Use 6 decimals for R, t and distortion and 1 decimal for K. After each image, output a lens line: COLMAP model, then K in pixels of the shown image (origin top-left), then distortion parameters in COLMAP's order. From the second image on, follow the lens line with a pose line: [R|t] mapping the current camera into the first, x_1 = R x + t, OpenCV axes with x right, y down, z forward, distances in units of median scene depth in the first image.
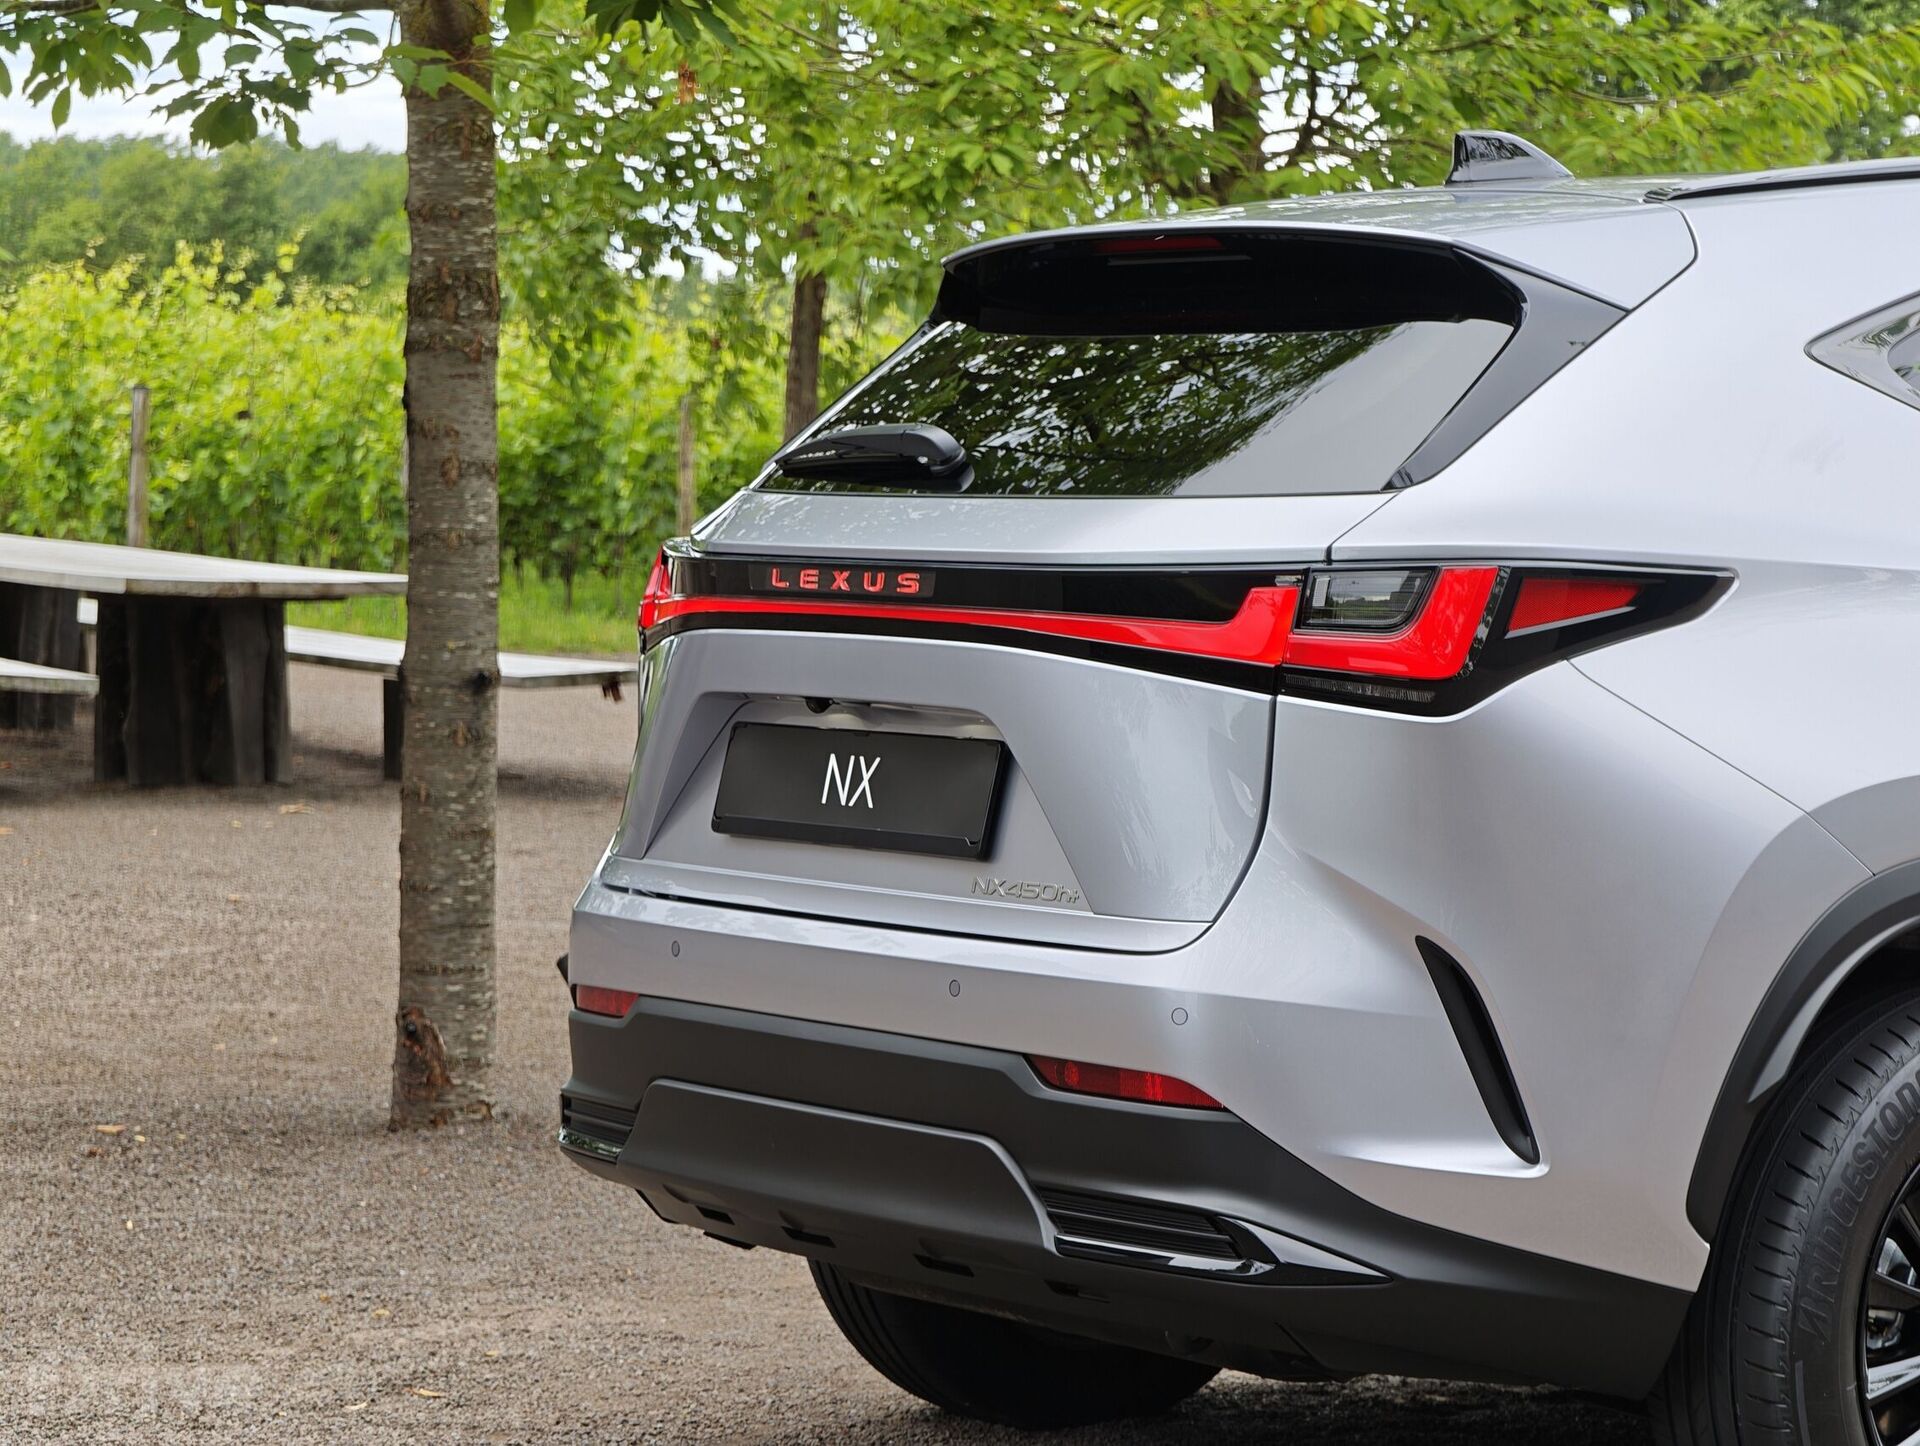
lens RADIAL K [[5465.0, 0, 956.8], [0, 5465.0, 720.5], [0, 0, 1]] dist [0.367199, 0.000000]
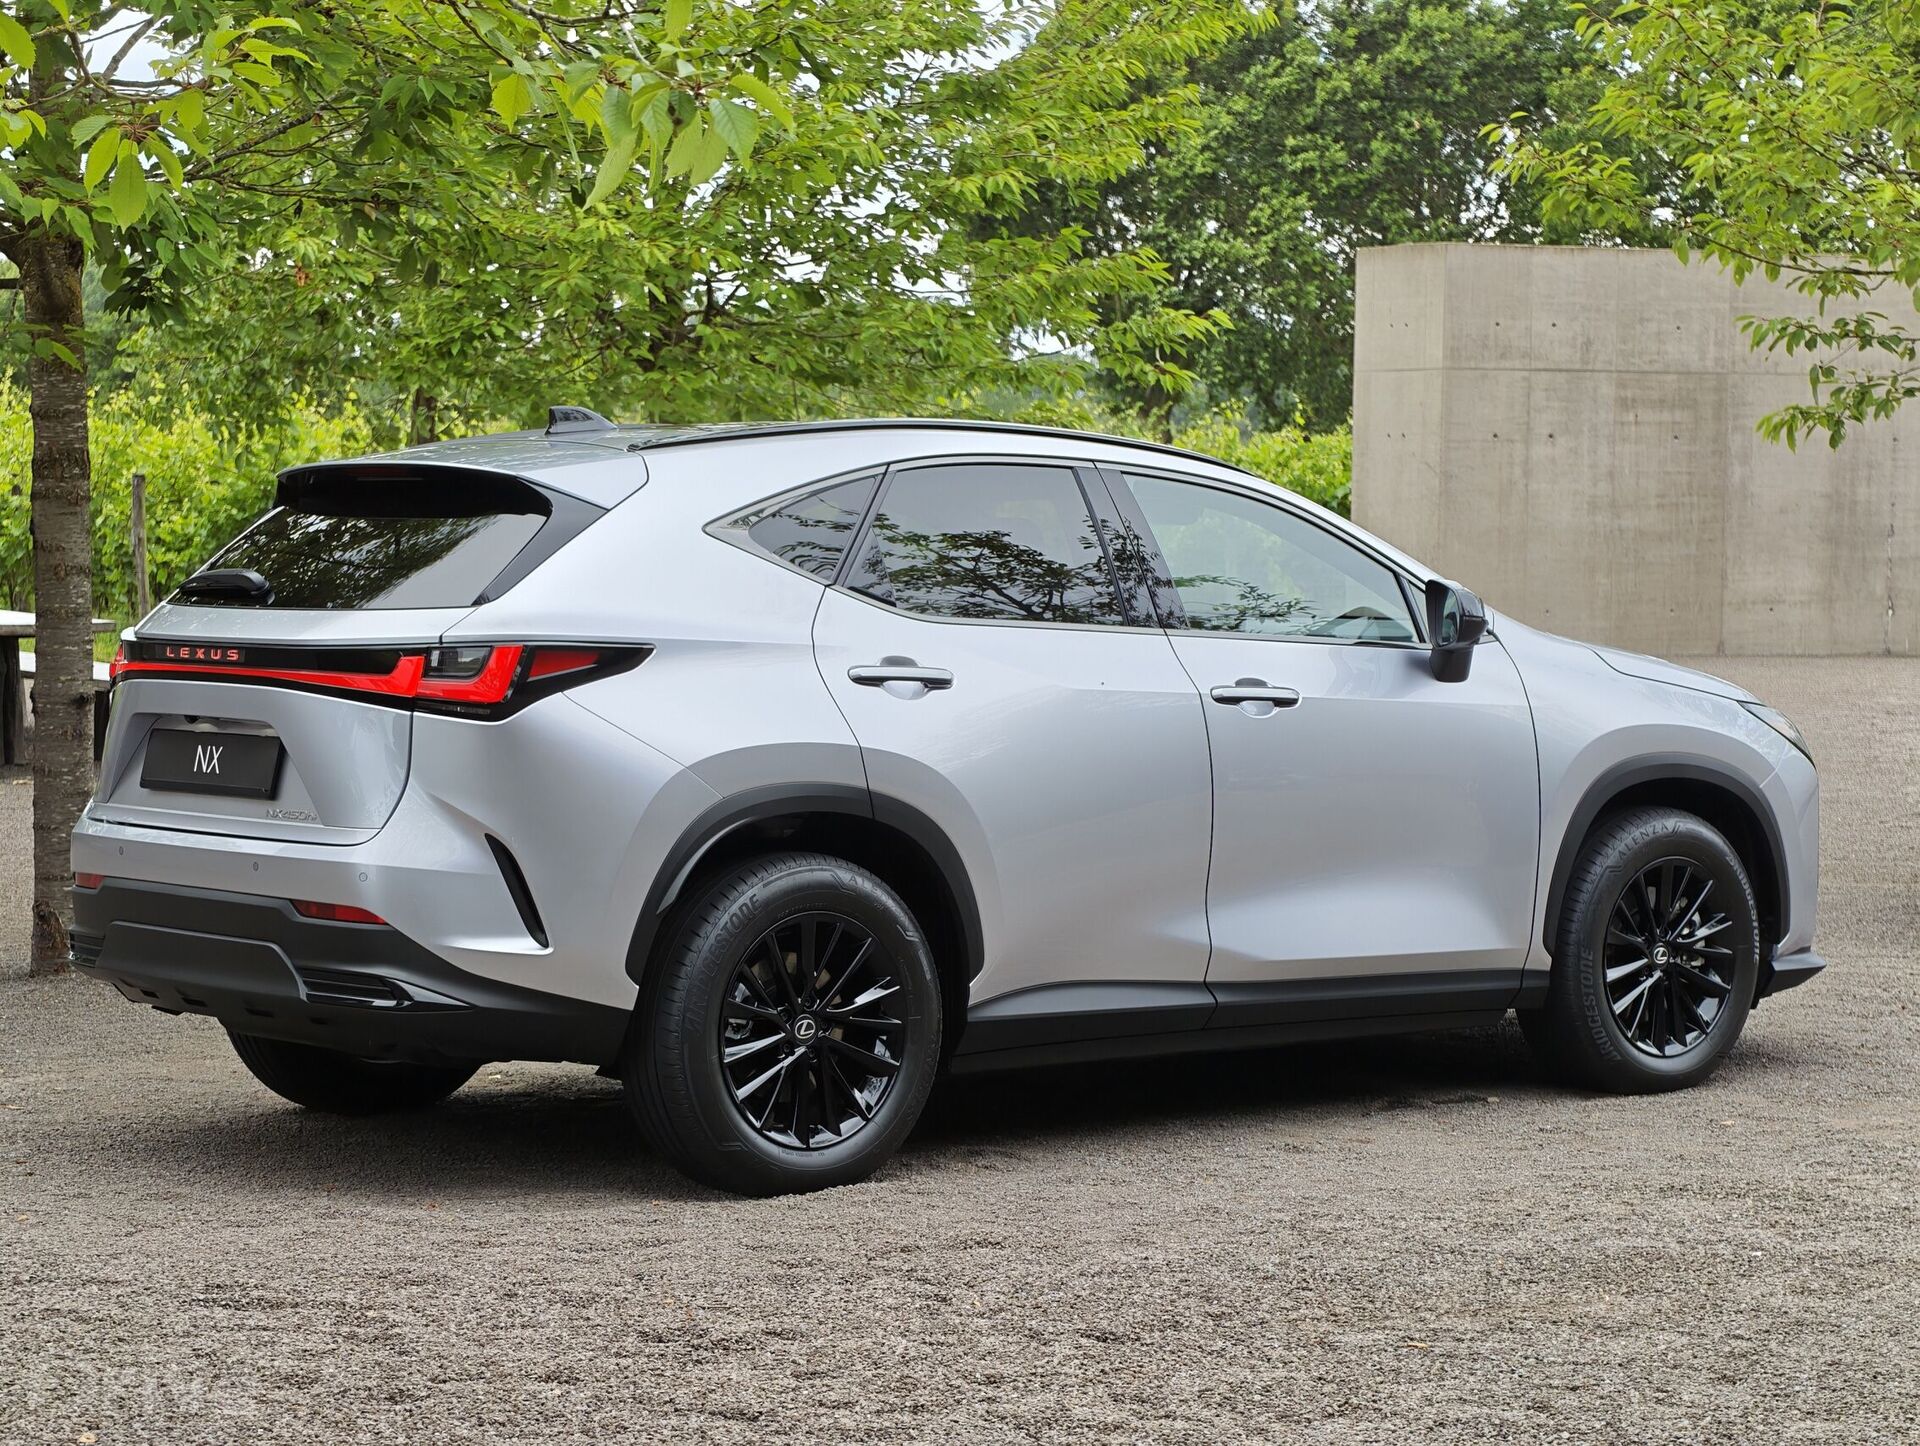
lens RADIAL K [[4321.6, 0, 964.0], [0, 4321.6, 724.1], [0, 0, 1]] dist [0.212376, 0.000000]
pose [[0.997071, -0.015740, 0.074846, 0.133225], [0.015369, 0.999867, 0.005533, -0.005620], [-0.074923, -0.004366, 0.997180, -0.536913]]
